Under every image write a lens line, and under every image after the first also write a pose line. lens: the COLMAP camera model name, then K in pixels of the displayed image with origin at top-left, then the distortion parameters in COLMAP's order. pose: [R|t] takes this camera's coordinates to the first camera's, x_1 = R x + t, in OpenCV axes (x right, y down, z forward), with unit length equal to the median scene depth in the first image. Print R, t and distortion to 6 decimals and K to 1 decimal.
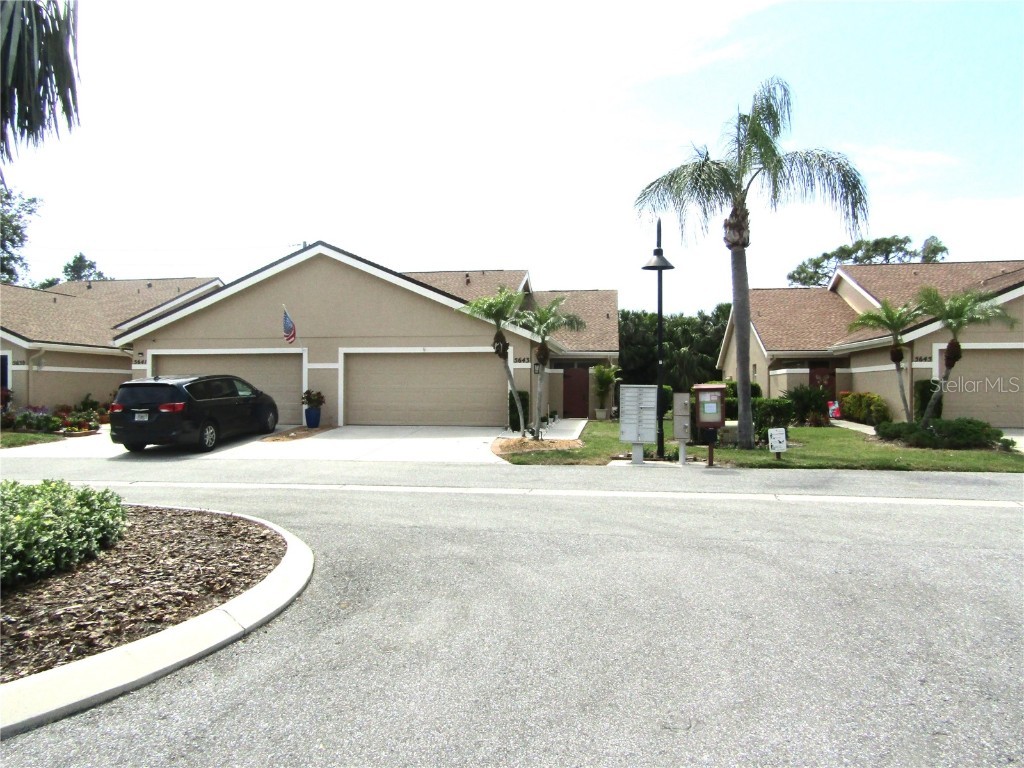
lens RADIAL K [[730.2, 0, 507.7], [0, 730.2, 383.0], [0, 0, 1]] dist [-0.003568, 0.002406]
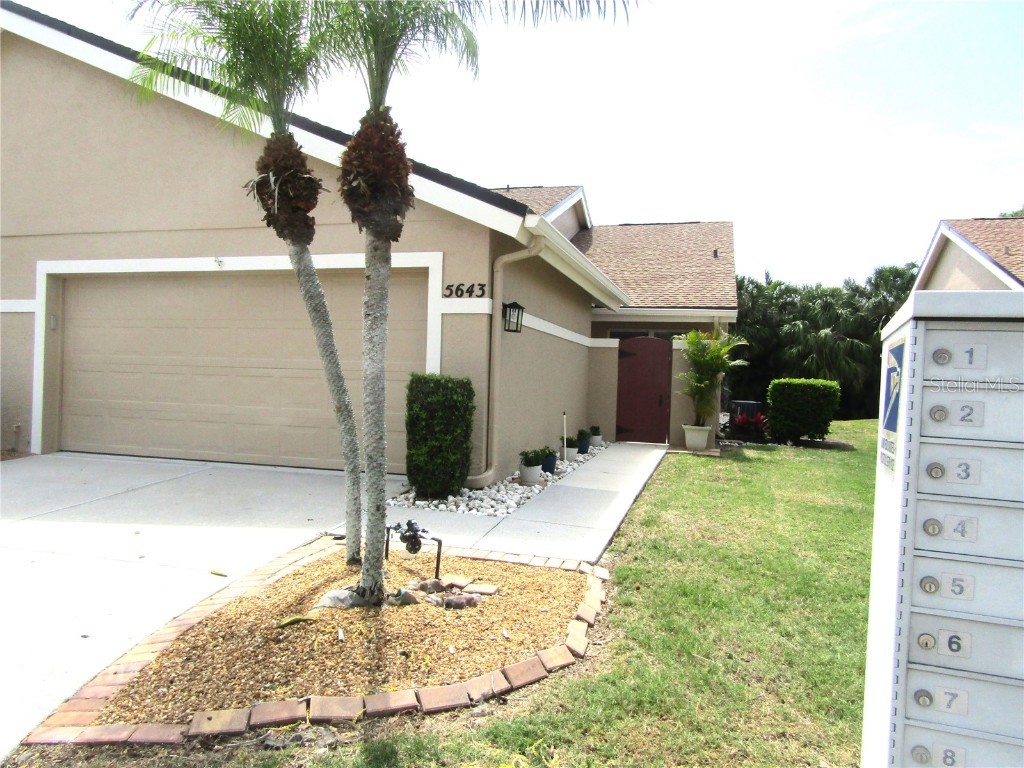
lens RADIAL K [[730.2, 0, 507.7], [0, 730.2, 383.0], [0, 0, 1]] dist [-0.003568, 0.002406]
pose [[0.990734, 0.026931, -0.133120, 0.065750], [-0.025853, 0.999618, 0.009818, 0.006813], [0.133333, -0.006285, 0.991051, 0.494085]]
